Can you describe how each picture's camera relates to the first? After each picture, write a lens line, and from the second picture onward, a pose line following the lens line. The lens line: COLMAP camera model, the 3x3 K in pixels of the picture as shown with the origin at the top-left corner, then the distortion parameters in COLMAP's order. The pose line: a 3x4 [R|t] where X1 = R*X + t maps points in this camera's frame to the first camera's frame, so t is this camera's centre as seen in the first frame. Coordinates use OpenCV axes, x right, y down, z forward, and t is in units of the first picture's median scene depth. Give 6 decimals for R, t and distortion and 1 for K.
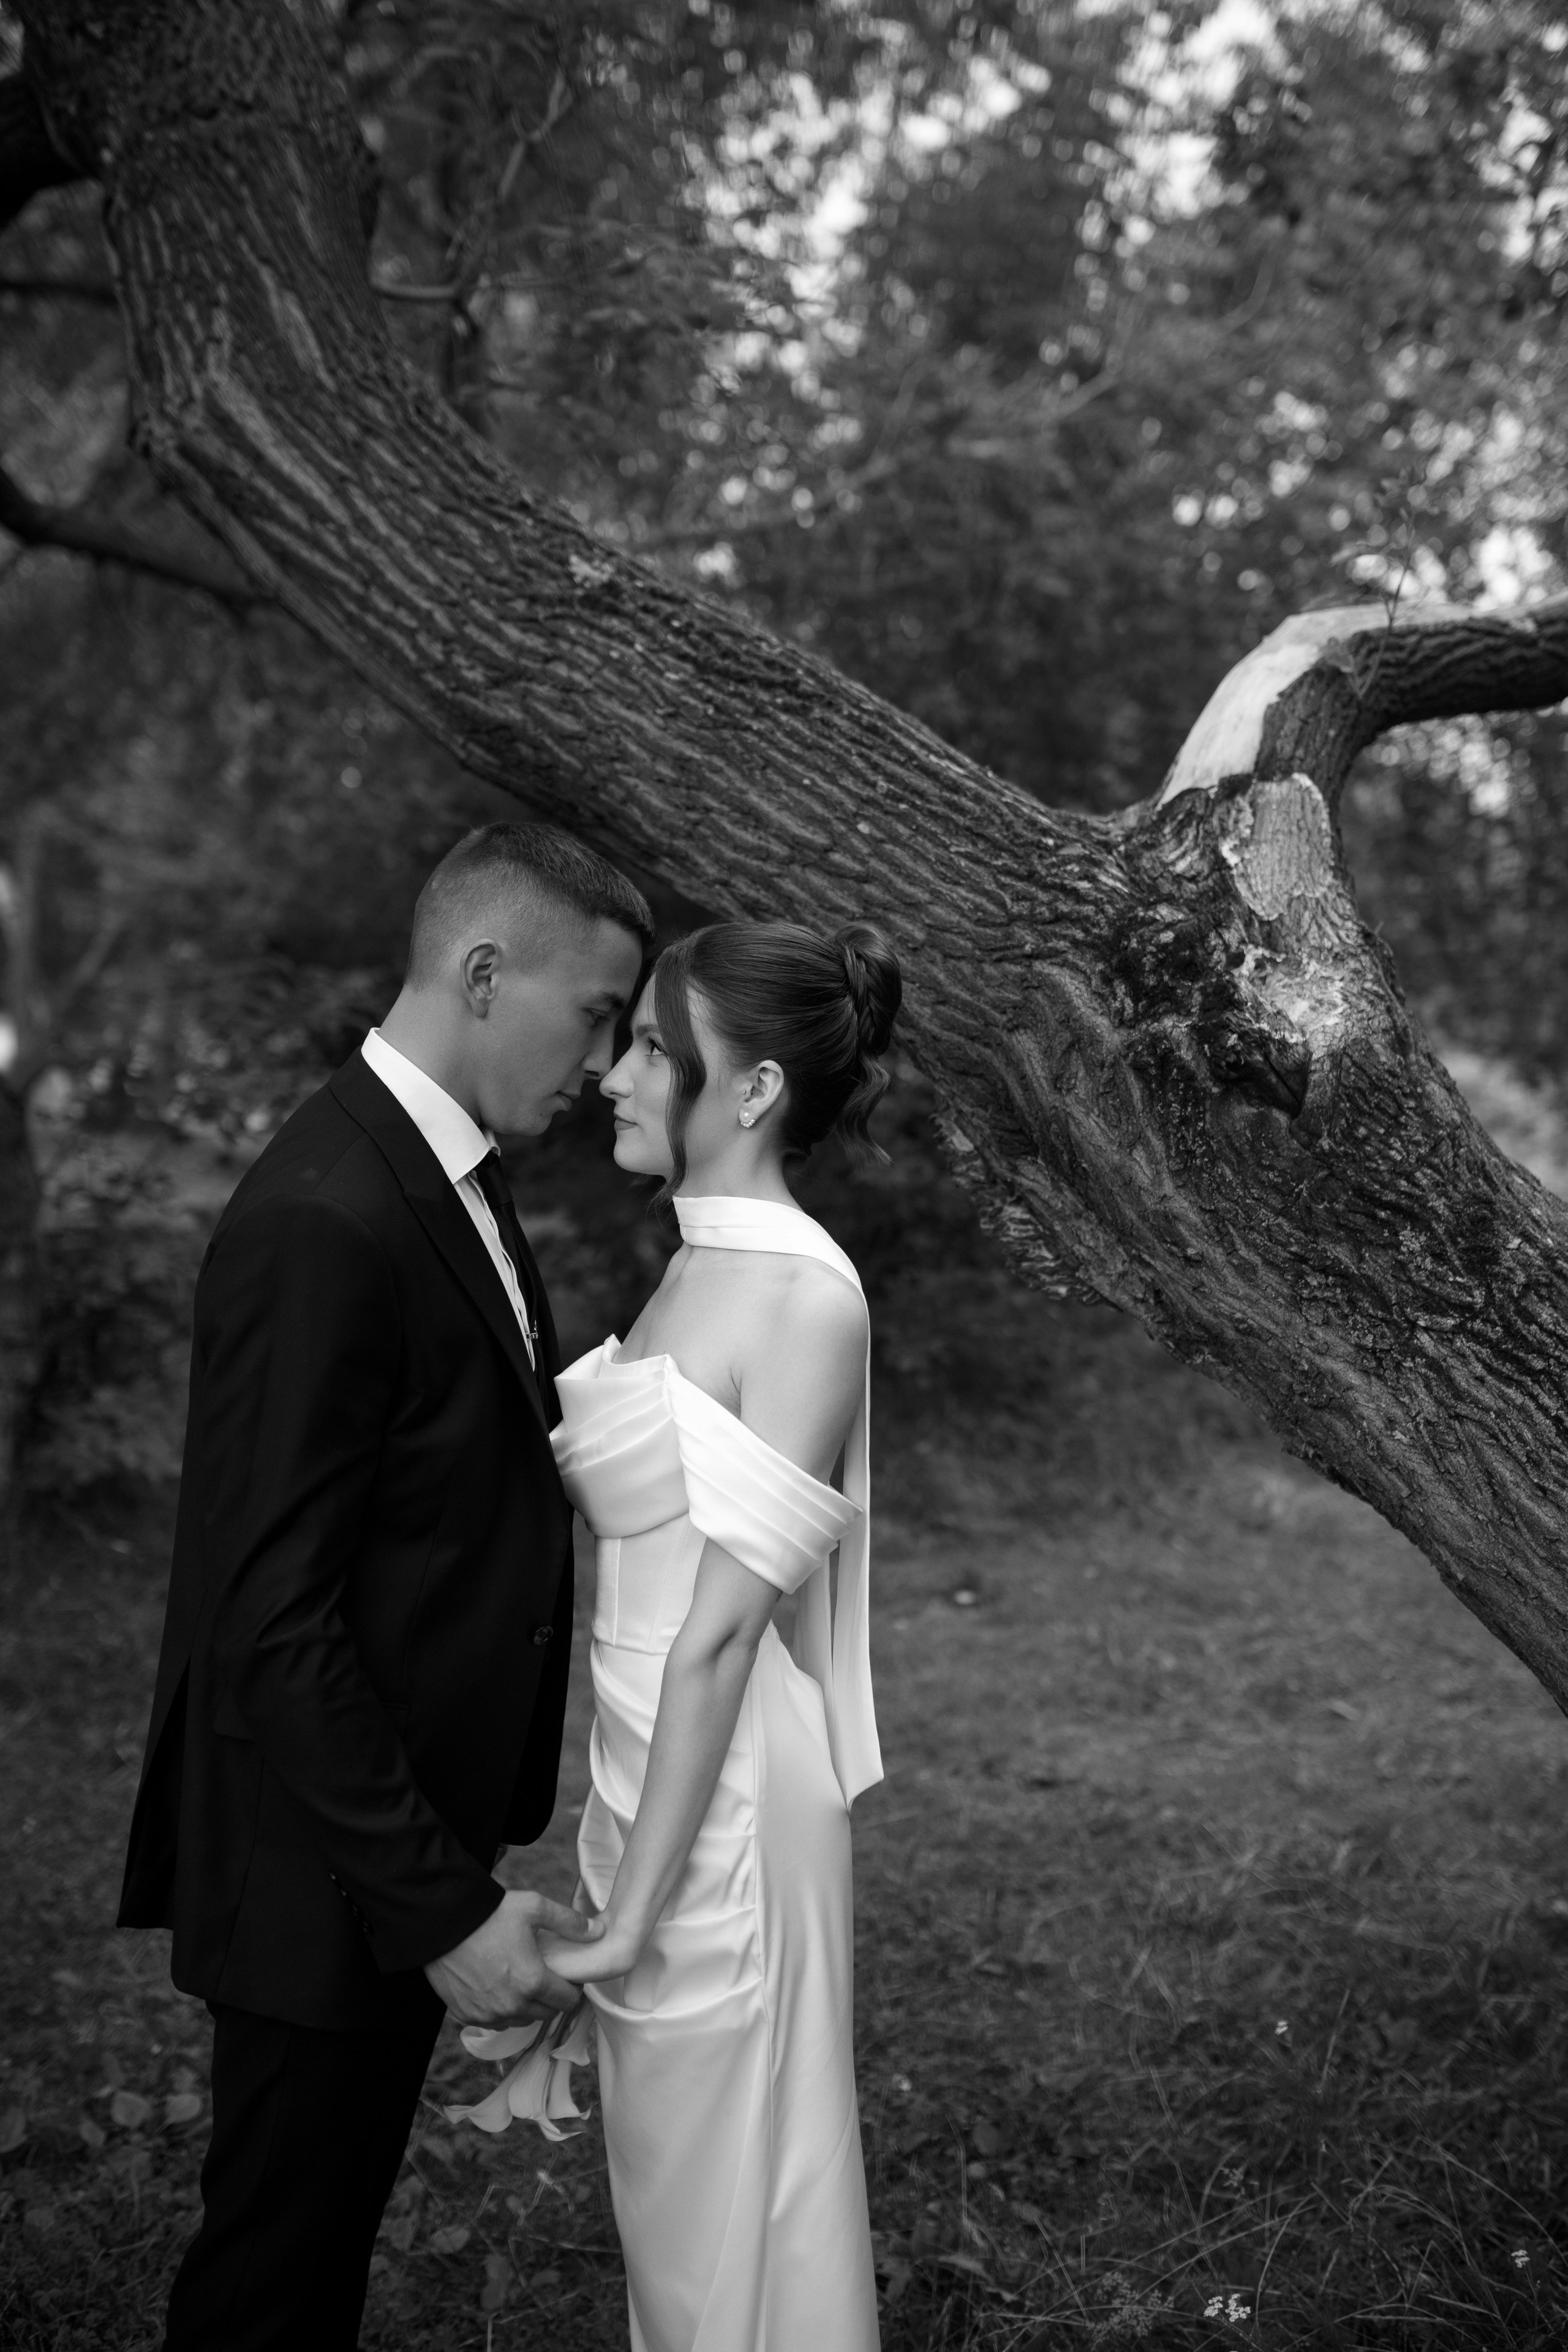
lens RADIAL K [[2481.1, 0, 784.0], [0, 2481.1, 1176.0], [0, 0, 1]] dist [-0.104363, 0.198387]
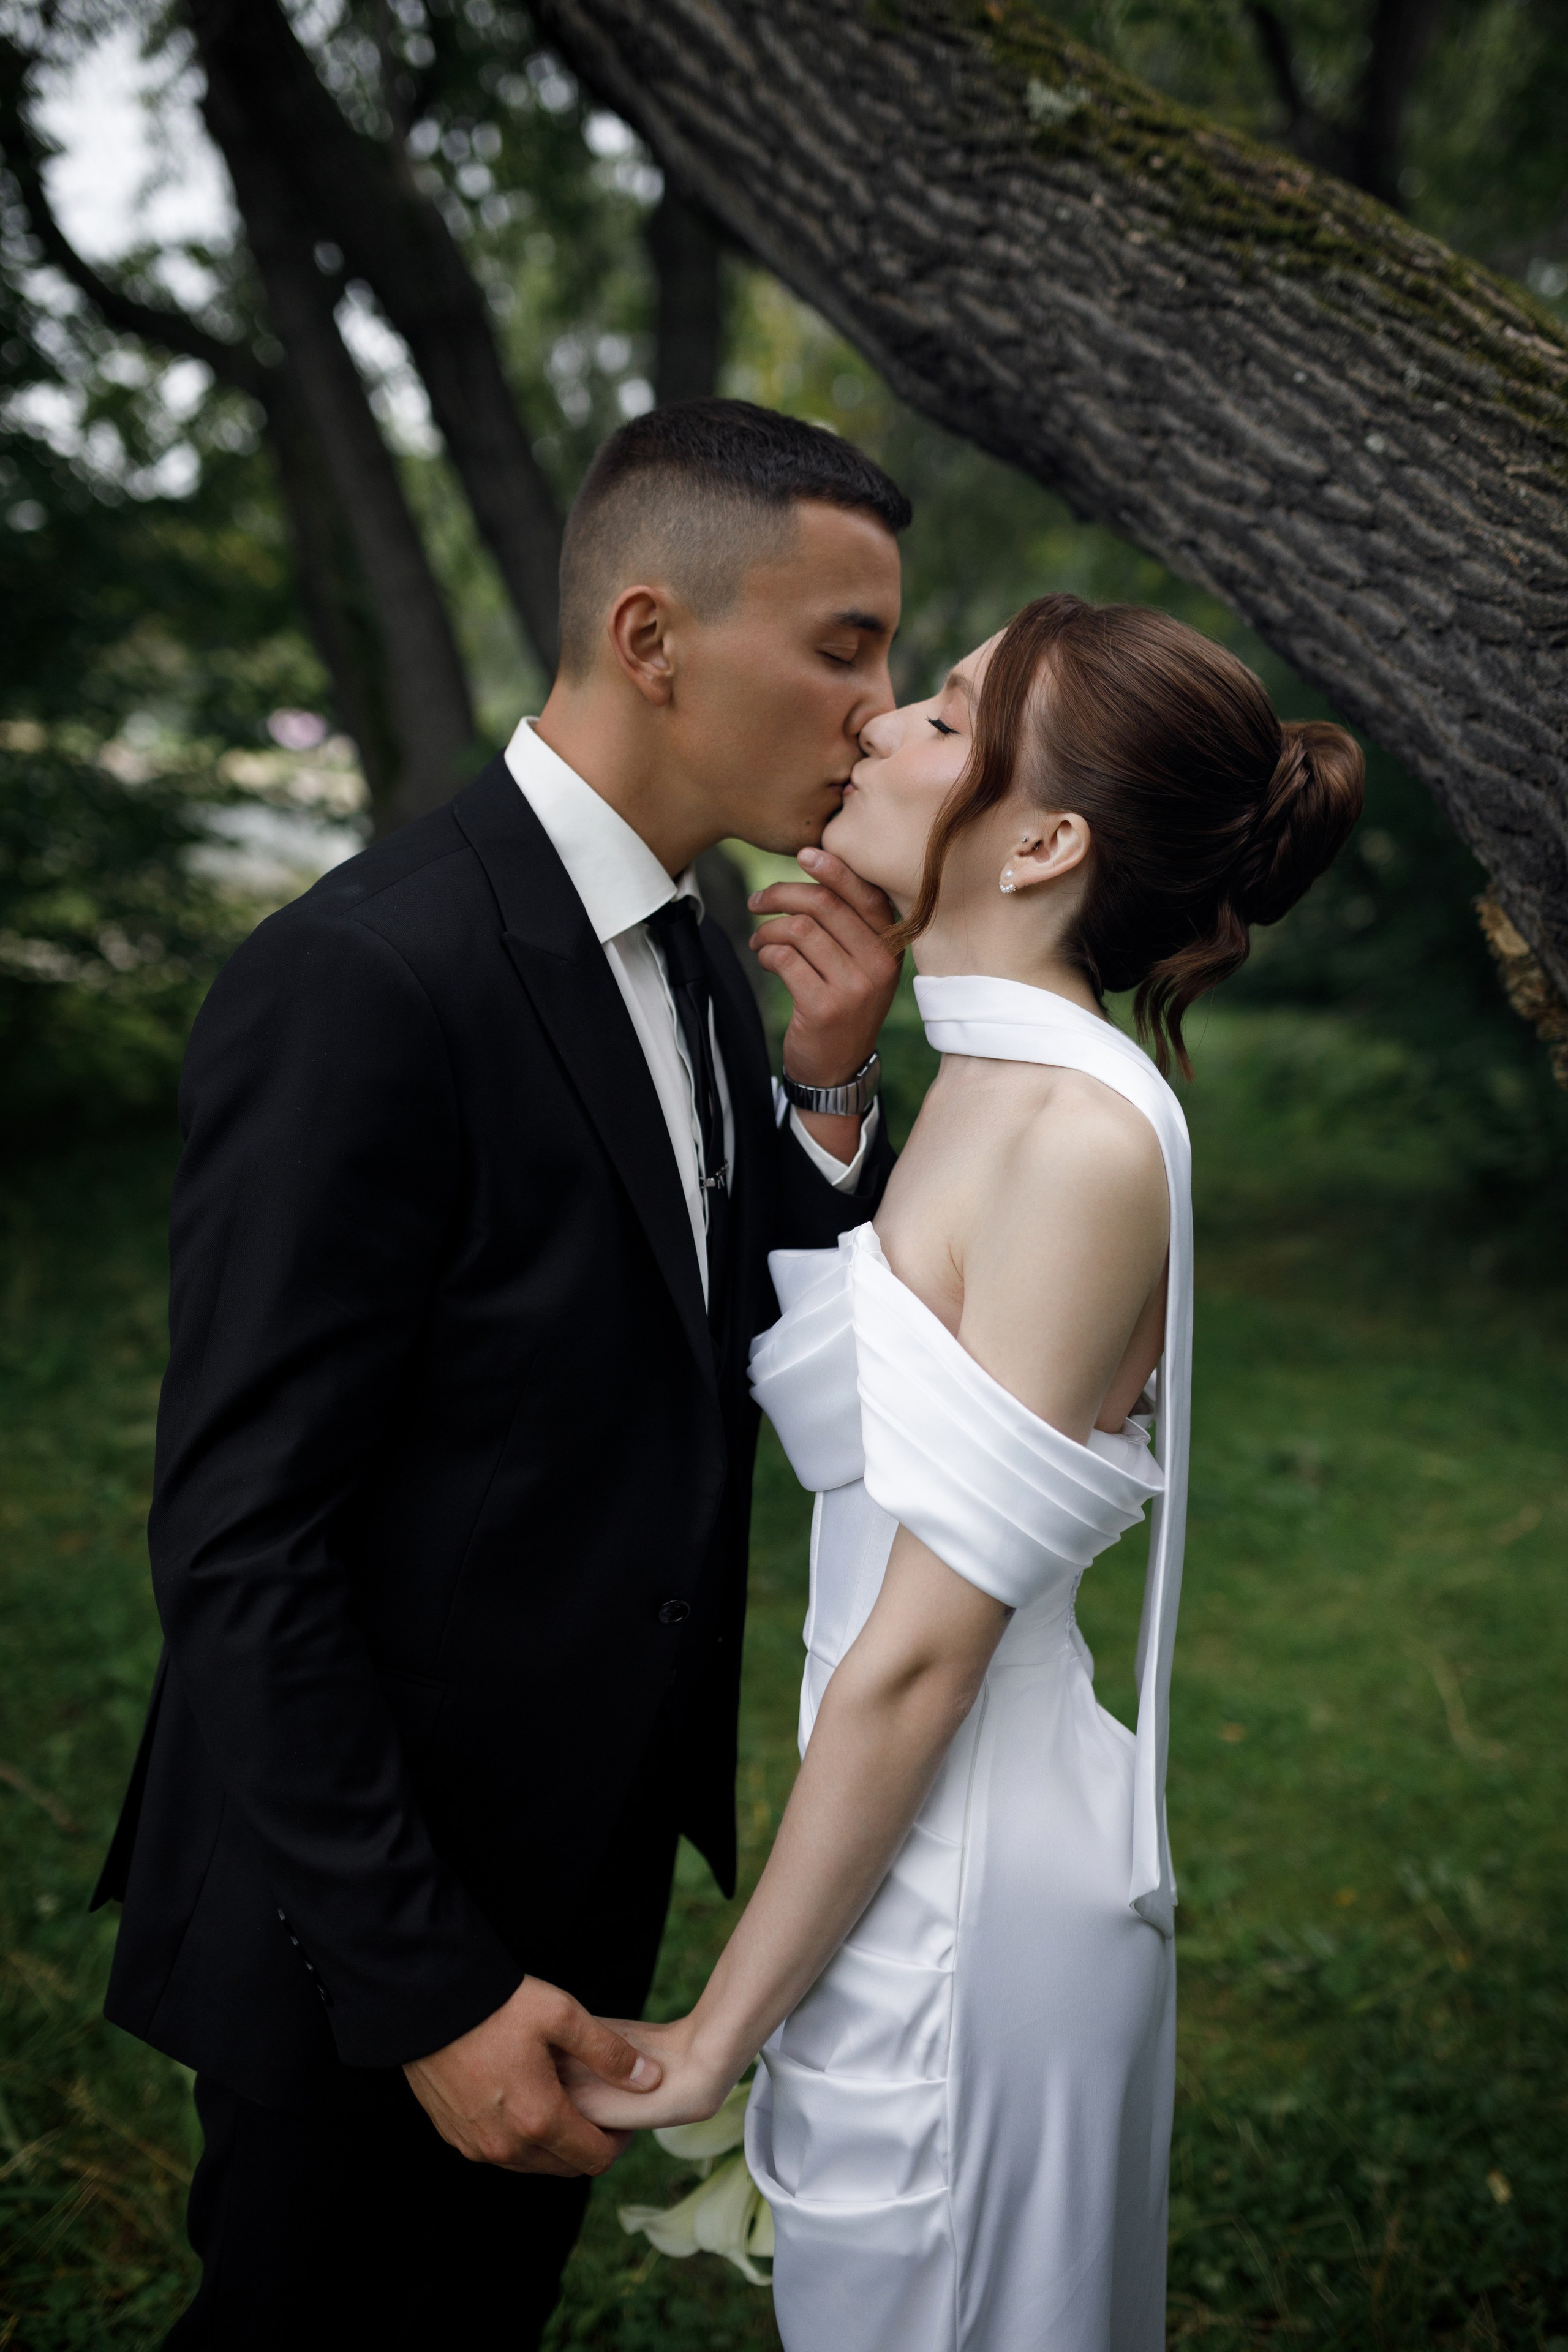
lens RADIAL K [[2481.1, 0, 784.0], [0, 2481.1, 1176.0], [0, 0, 1]] dist [-0.104363, 0.198387]
pose [[0.894923, 0.084225, -0.438199, 0.185764], [-0.063144, 0.996046, 0.062489, 0.017897], [0.441729, -0.028253, 0.896703, 0.351357]]
